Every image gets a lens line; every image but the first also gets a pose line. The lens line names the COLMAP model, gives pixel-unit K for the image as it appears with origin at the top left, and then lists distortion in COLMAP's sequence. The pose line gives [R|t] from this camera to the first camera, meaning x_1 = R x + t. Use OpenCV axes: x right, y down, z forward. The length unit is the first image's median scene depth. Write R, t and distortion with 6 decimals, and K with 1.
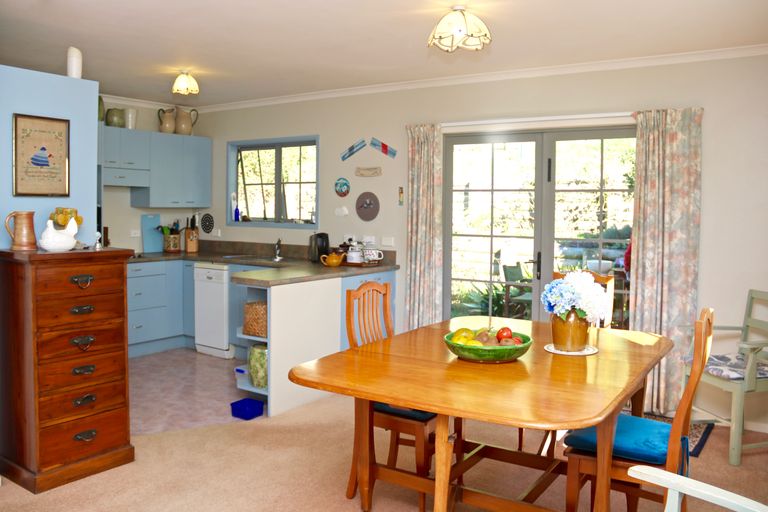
lens RADIAL K [[636.6, 0, 384.0], [0, 636.6, 256.0], [0, 0, 1]] dist [-0.135544, 0.000314]
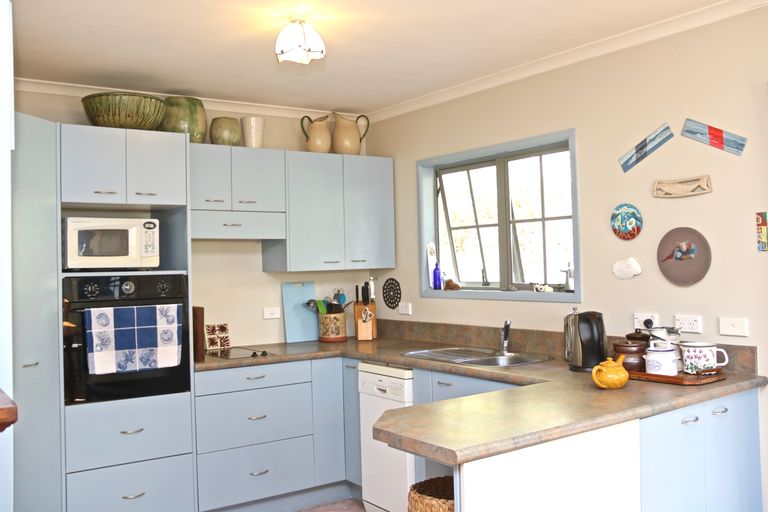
lens RADIAL K [[719.1, 0, 276.6], [0, 719.1, 254.6], [0, 0, 1]] dist [-0.053406, 0.005474]
pose [[0.874676, -0.045609, -0.482558, -0.037075], [0.002513, 0.995977, -0.089579, -0.029775], [0.484702, 0.077140, 0.871271, 0.356873]]
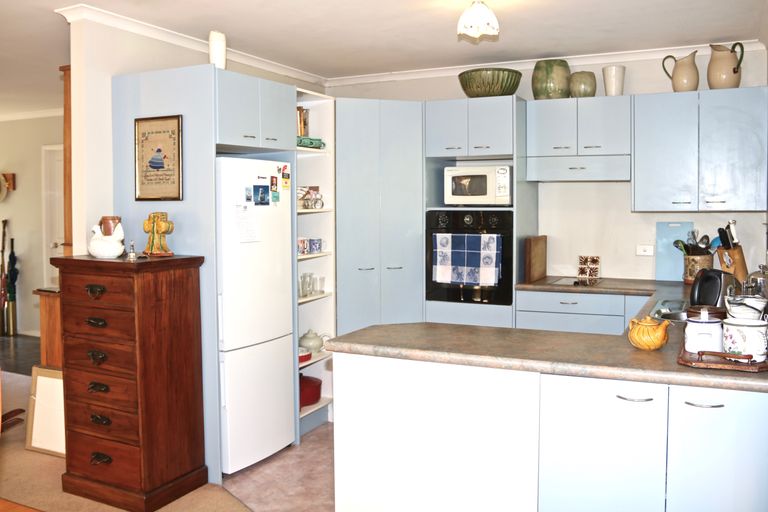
lens RADIAL K [[636.6, 0, 451.3], [0, 636.6, 241.1], [0, 0, 1]] dist [-0.048376, 0.000975]
pose [[0.137059, 0.031398, -0.990065, 0.265855], [-0.069697, 0.997326, 0.021979, -0.047726], [0.988108, 0.065992, 0.138880, 0.719744]]
